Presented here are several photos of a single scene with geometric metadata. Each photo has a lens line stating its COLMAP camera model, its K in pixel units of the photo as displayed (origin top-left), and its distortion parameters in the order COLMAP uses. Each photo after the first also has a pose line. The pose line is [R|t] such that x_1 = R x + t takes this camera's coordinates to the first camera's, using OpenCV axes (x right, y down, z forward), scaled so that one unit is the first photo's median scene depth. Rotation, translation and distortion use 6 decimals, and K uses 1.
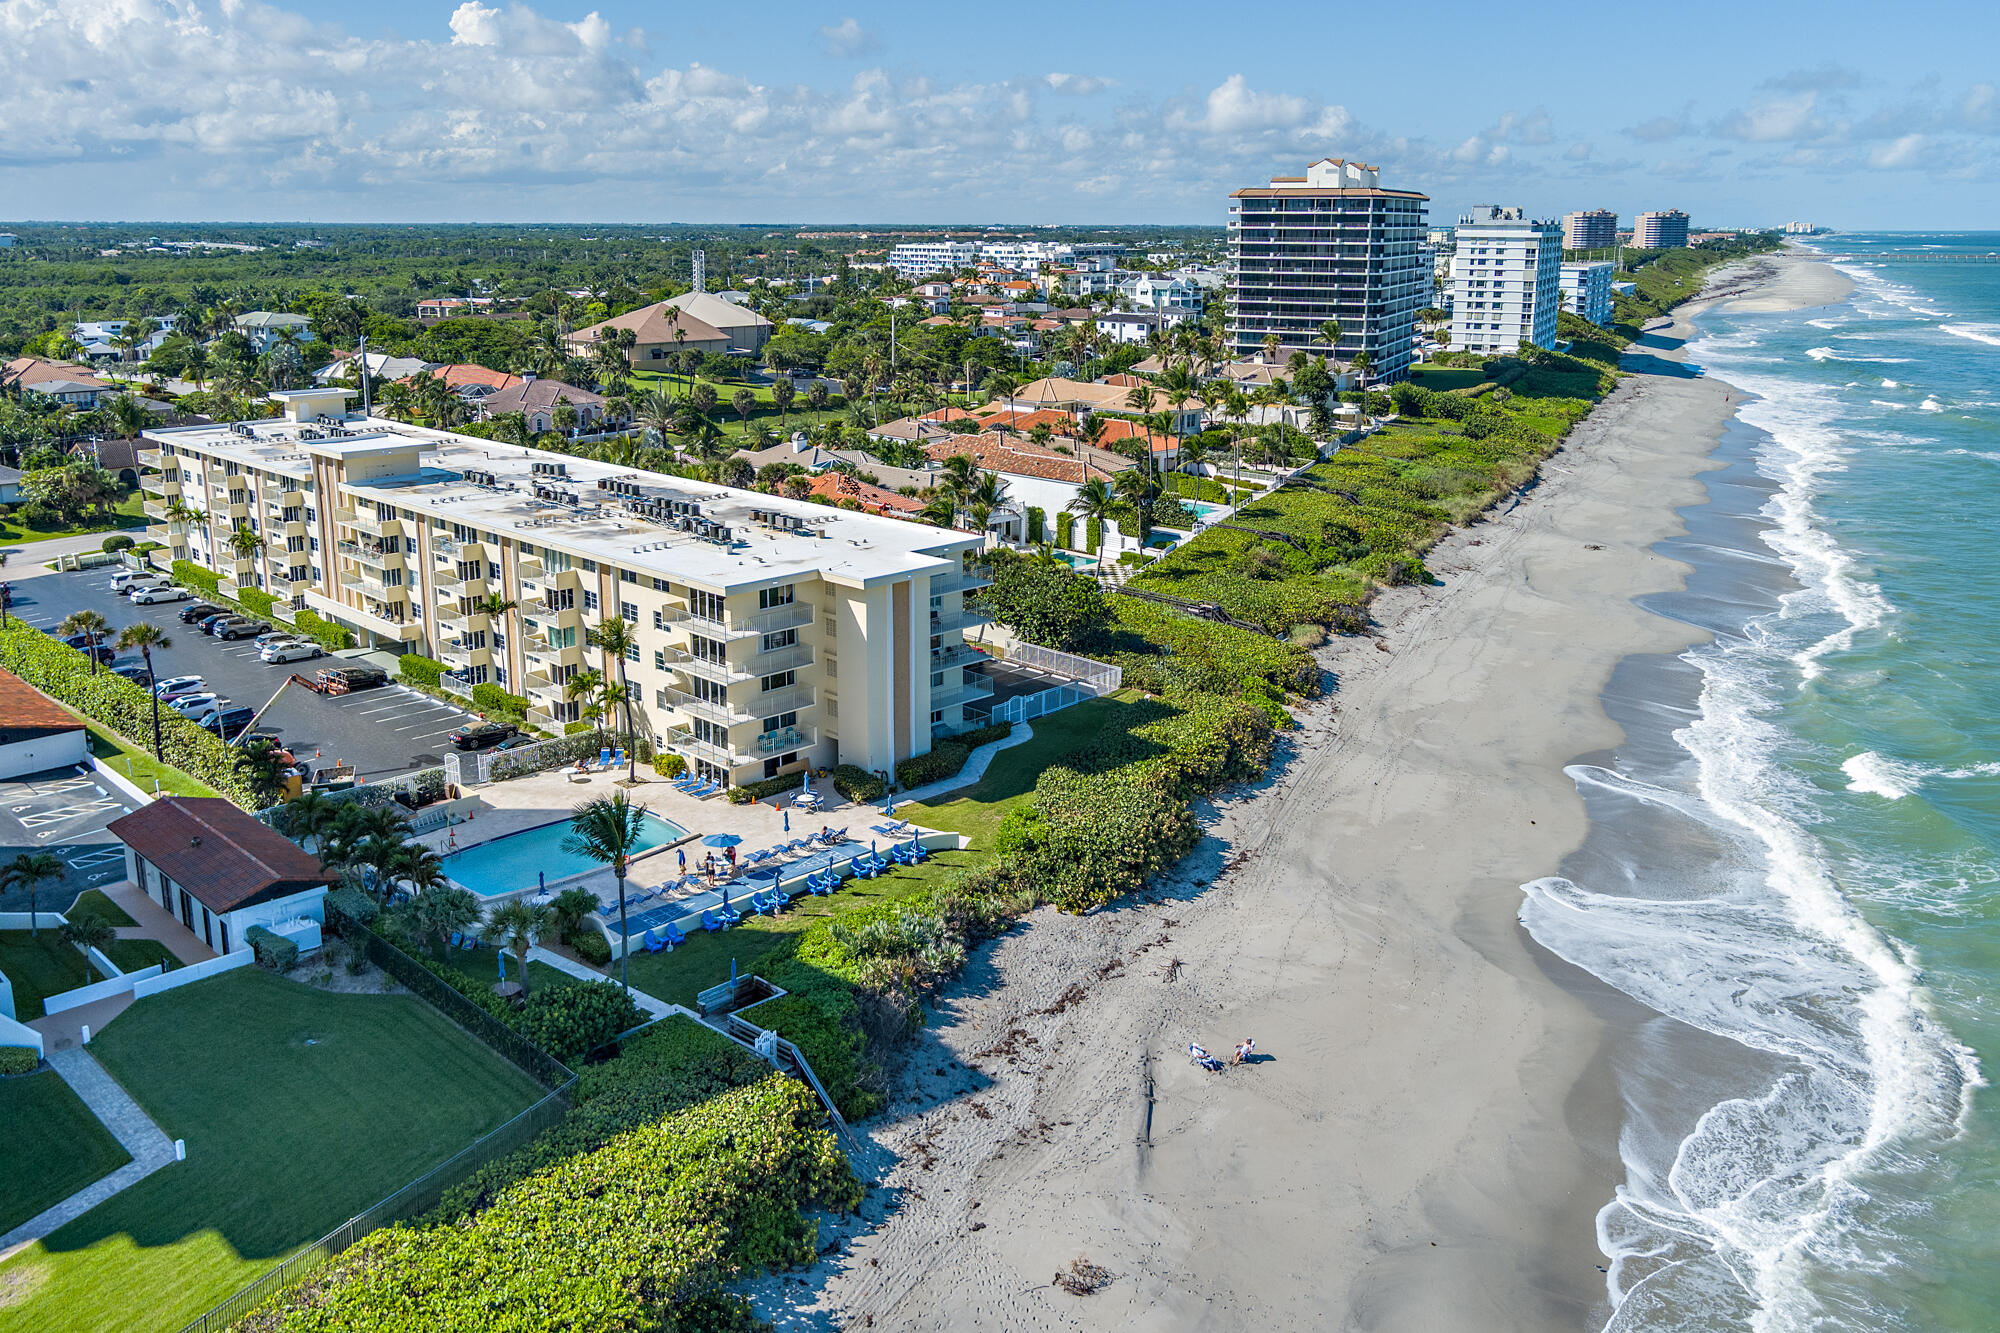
lens RADIAL K [[1594.9, 0, 996.3], [0, 1594.9, 571.3], [0, 0, 1]] dist [-0.011908, 0.009250]
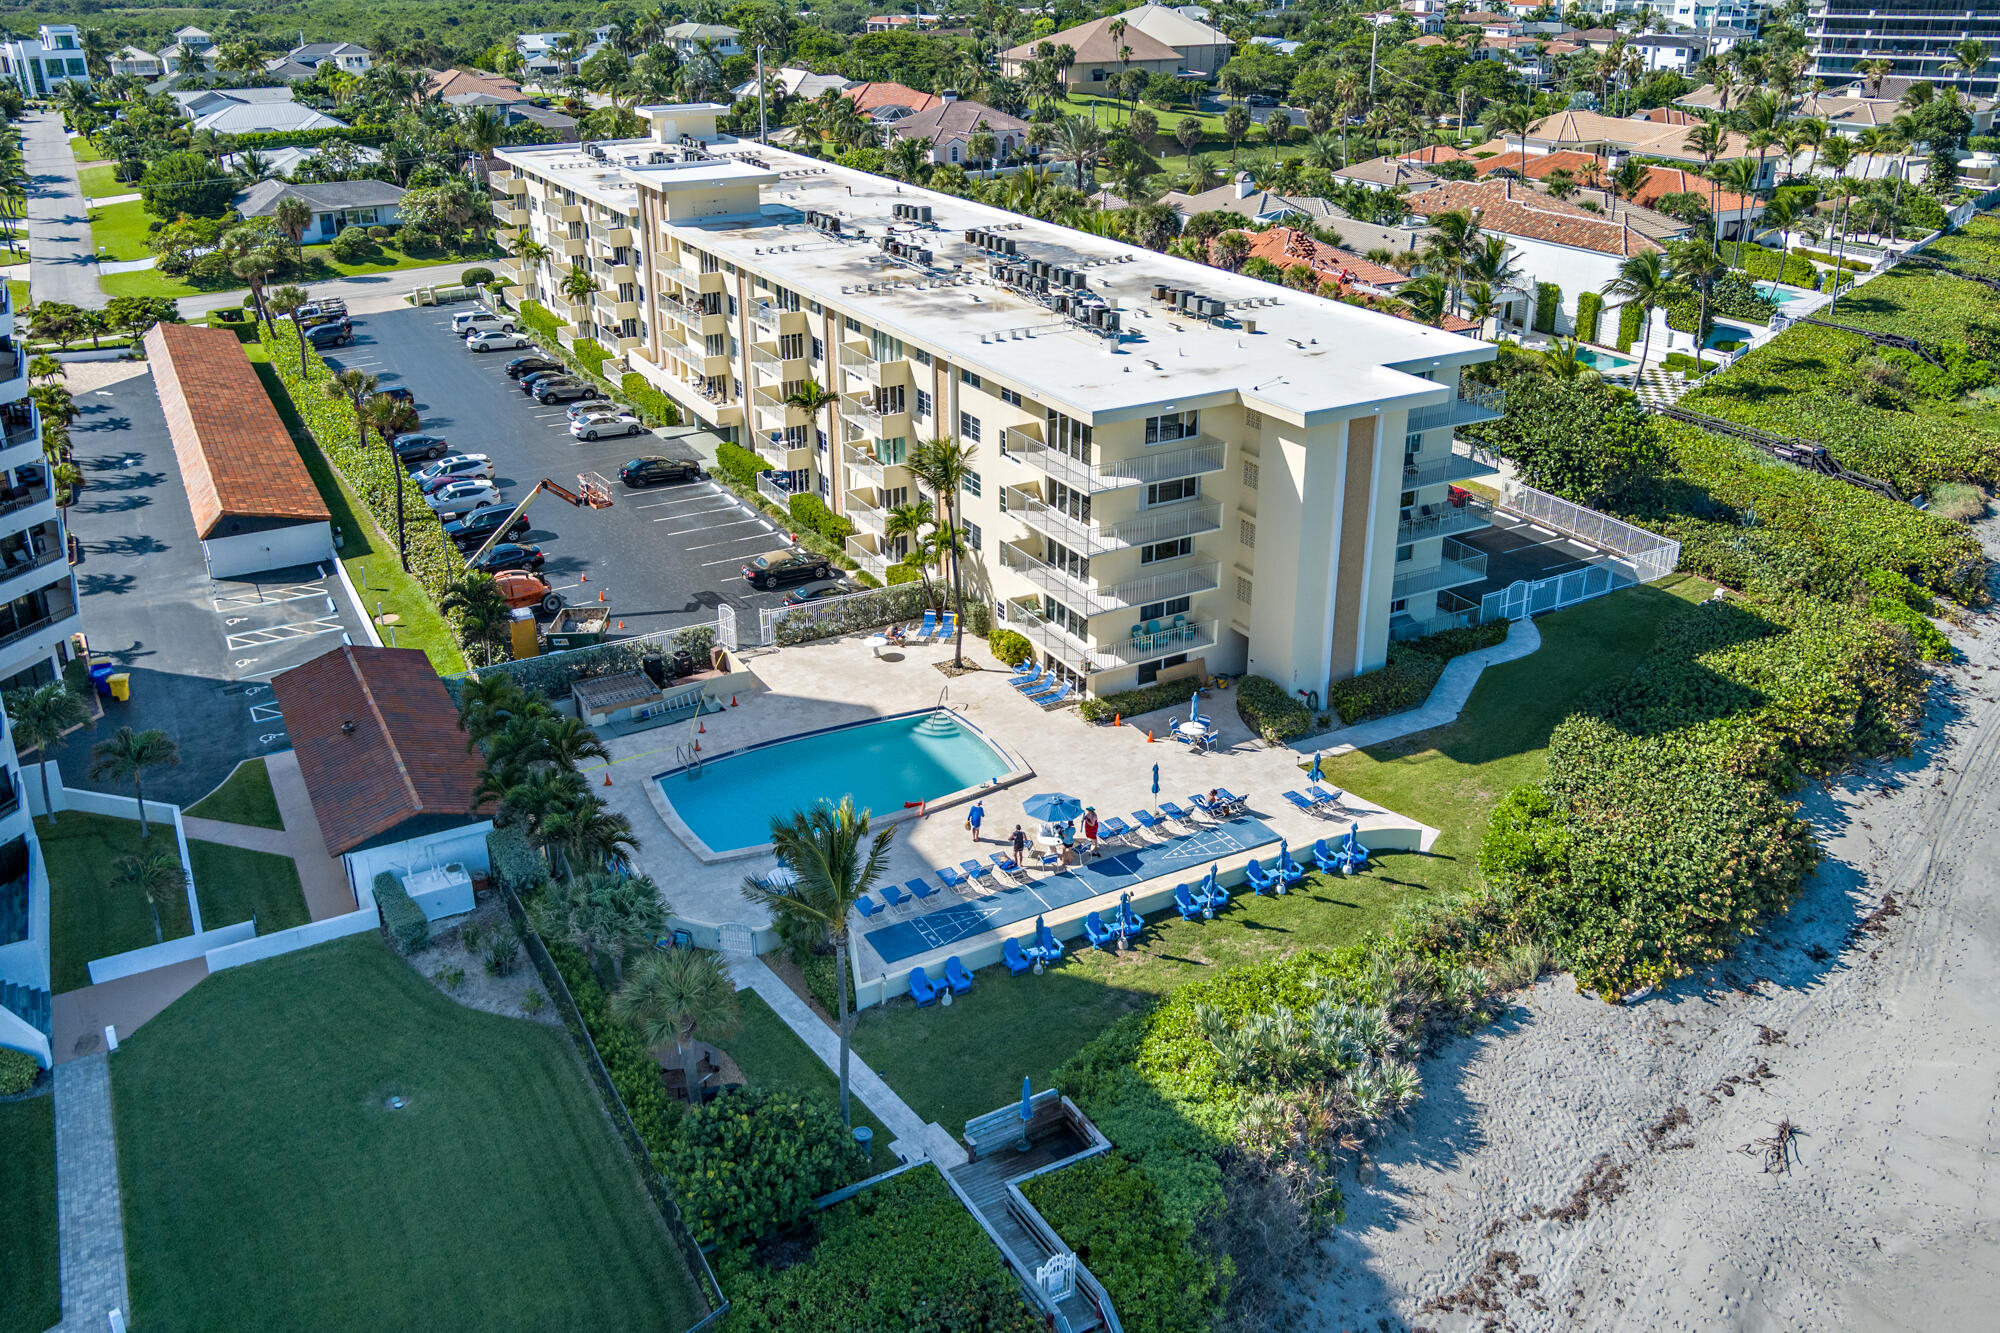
lens RADIAL K [[1594.9, 0, 996.3], [0, 1594.9, 571.3], [0, 0, 1]] dist [-0.011908, 0.009250]
pose [[0.959919, 0.095366, -0.263553, -0.016377], [-0.051944, 0.984575, 0.167074, -0.019905], [0.275421, -0.146688, 0.950066, 0.206629]]
